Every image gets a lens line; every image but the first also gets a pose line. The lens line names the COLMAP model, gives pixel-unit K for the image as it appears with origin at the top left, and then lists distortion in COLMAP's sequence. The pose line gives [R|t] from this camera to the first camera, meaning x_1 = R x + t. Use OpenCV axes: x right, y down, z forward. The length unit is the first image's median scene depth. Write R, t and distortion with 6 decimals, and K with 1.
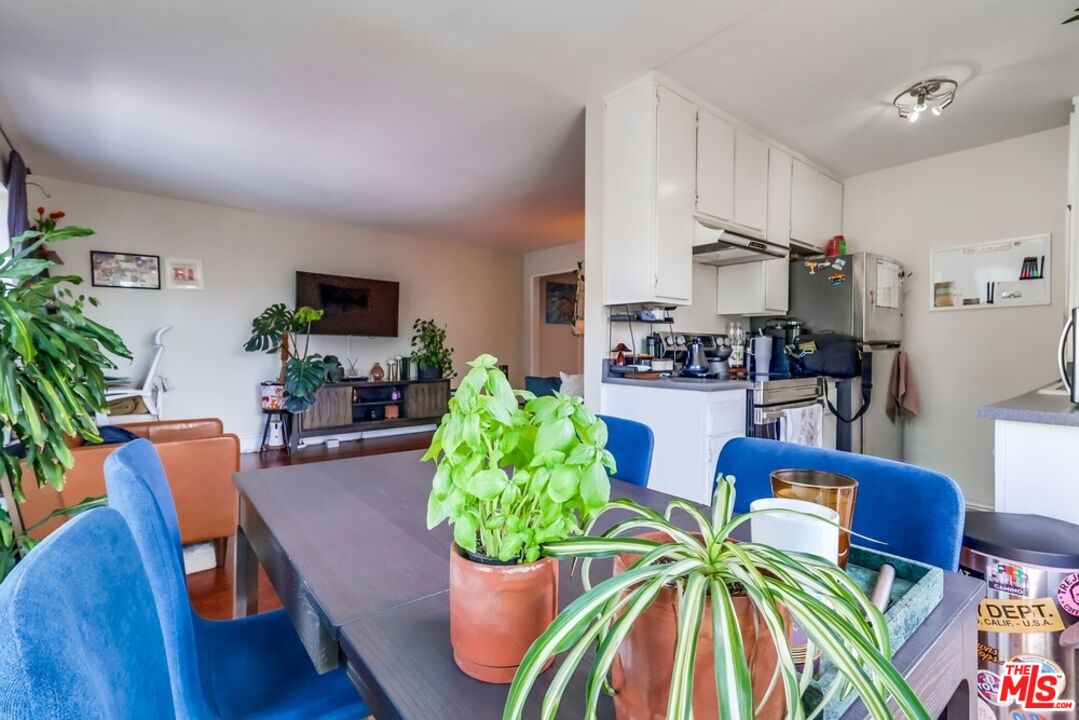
lens RADIAL K [[500.9, 0, 535.8], [0, 500.9, 359.4], [0, 0, 1]] dist [0.014278, 0.001163]
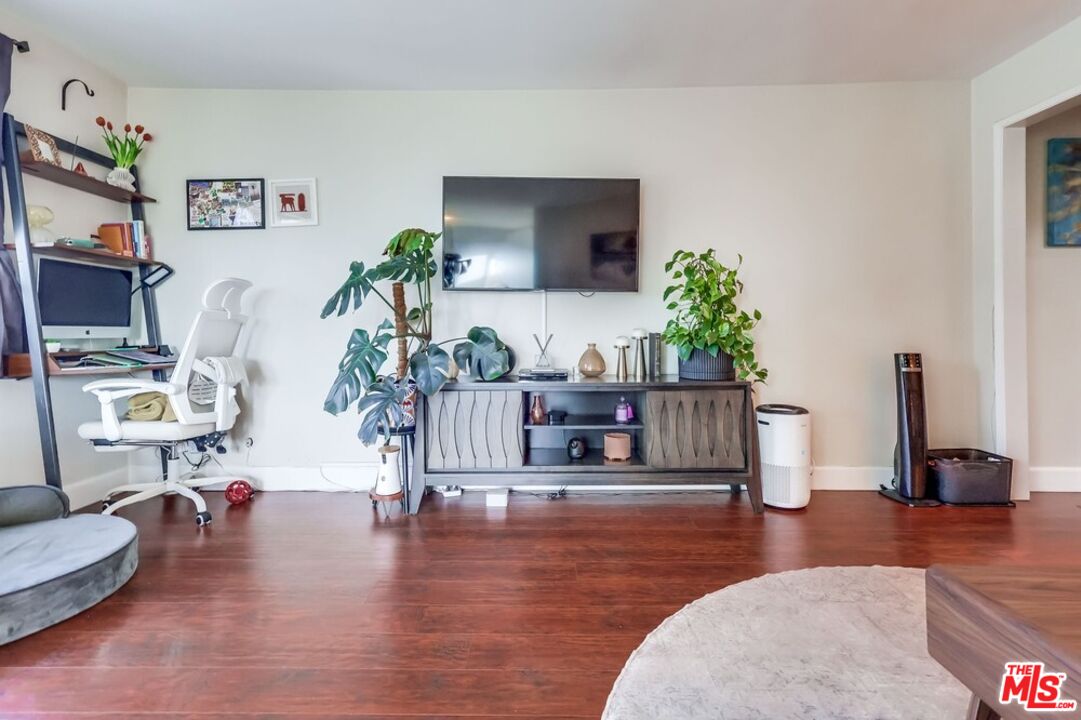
lens RADIAL K [[501.8, 0, 539.1], [0, 501.8, 330.9], [0, 0, 1]] dist [0.014278, 0.001163]
pose [[0.768955, -0.008285, -0.639249, -0.037025], [-0.007675, 0.999724, -0.022190, 0.005771], [0.639257, 0.021969, 0.768679, 0.572156]]
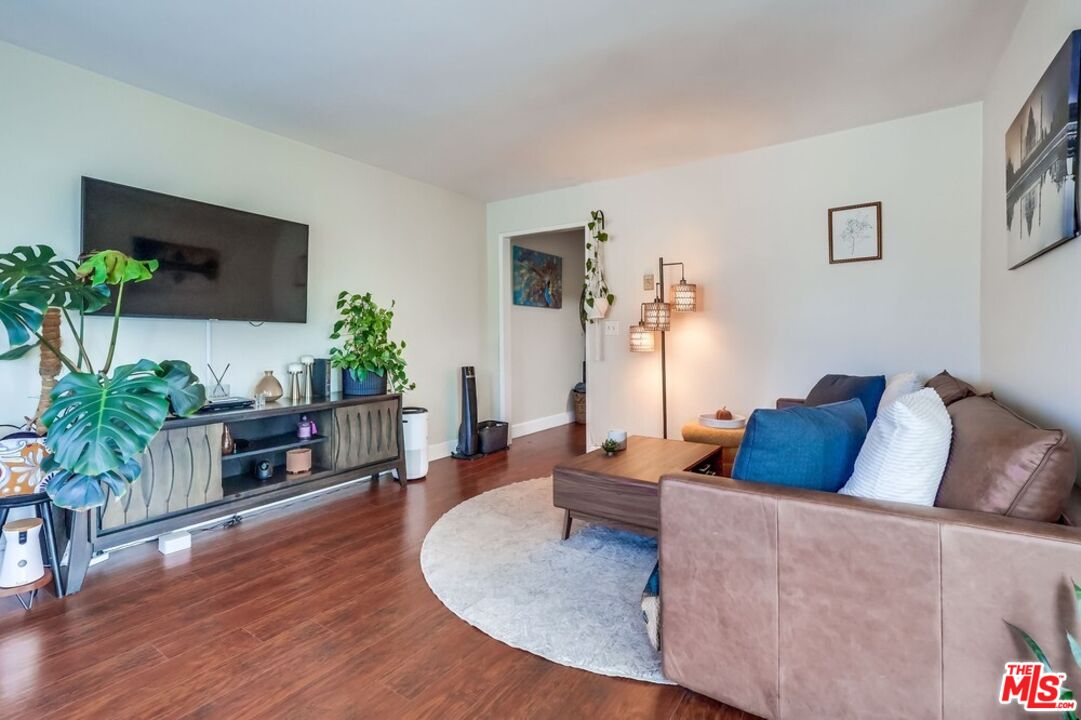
lens RADIAL K [[501.8, 0, 537.2], [0, 501.8, 341.7], [0, 0, 1]] dist [0.014278, 0.001163]
pose [[0.959477, -0.008572, 0.281657, -0.189515], [0.012359, 0.999856, -0.011672, -0.014115], [-0.281517, 0.014680, 0.959444, 0.396187]]
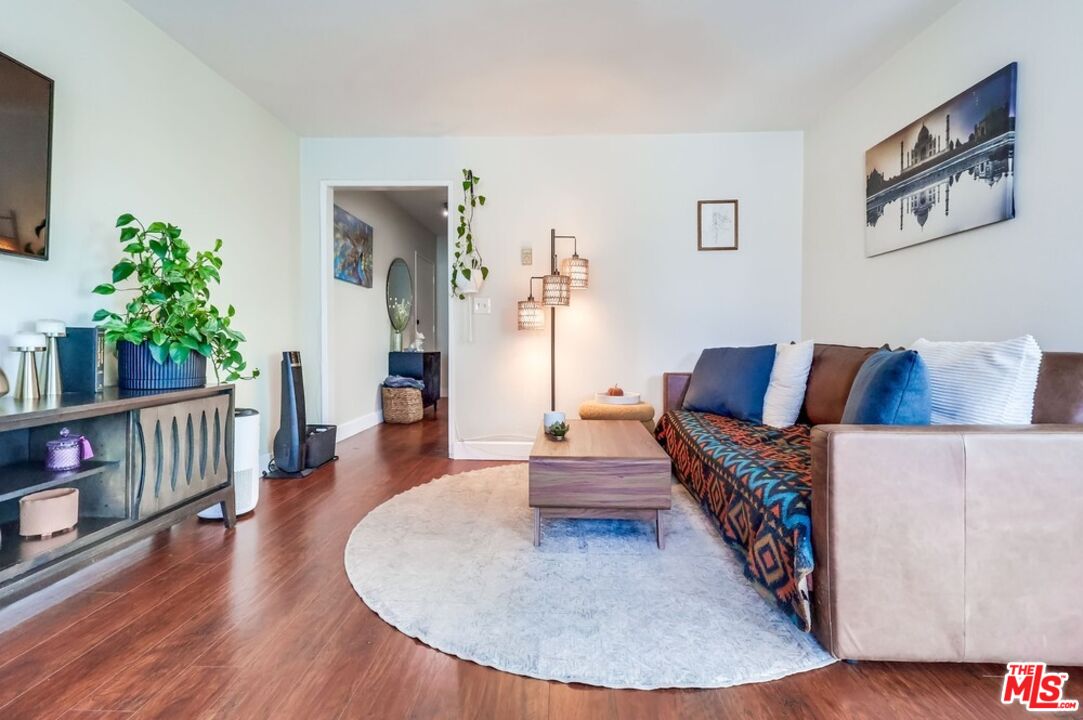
lens RADIAL K [[502.7, 0, 543.1], [0, 502.7, 345.1], [0, 0, 1]] dist [0.014278, 0.001163]
pose [[0.654728, -0.007882, 0.755823, -0.318050], [0.016573, 0.999855, -0.003929, 0.013532], [-0.755683, 0.015099, 0.654764, 0.580609]]
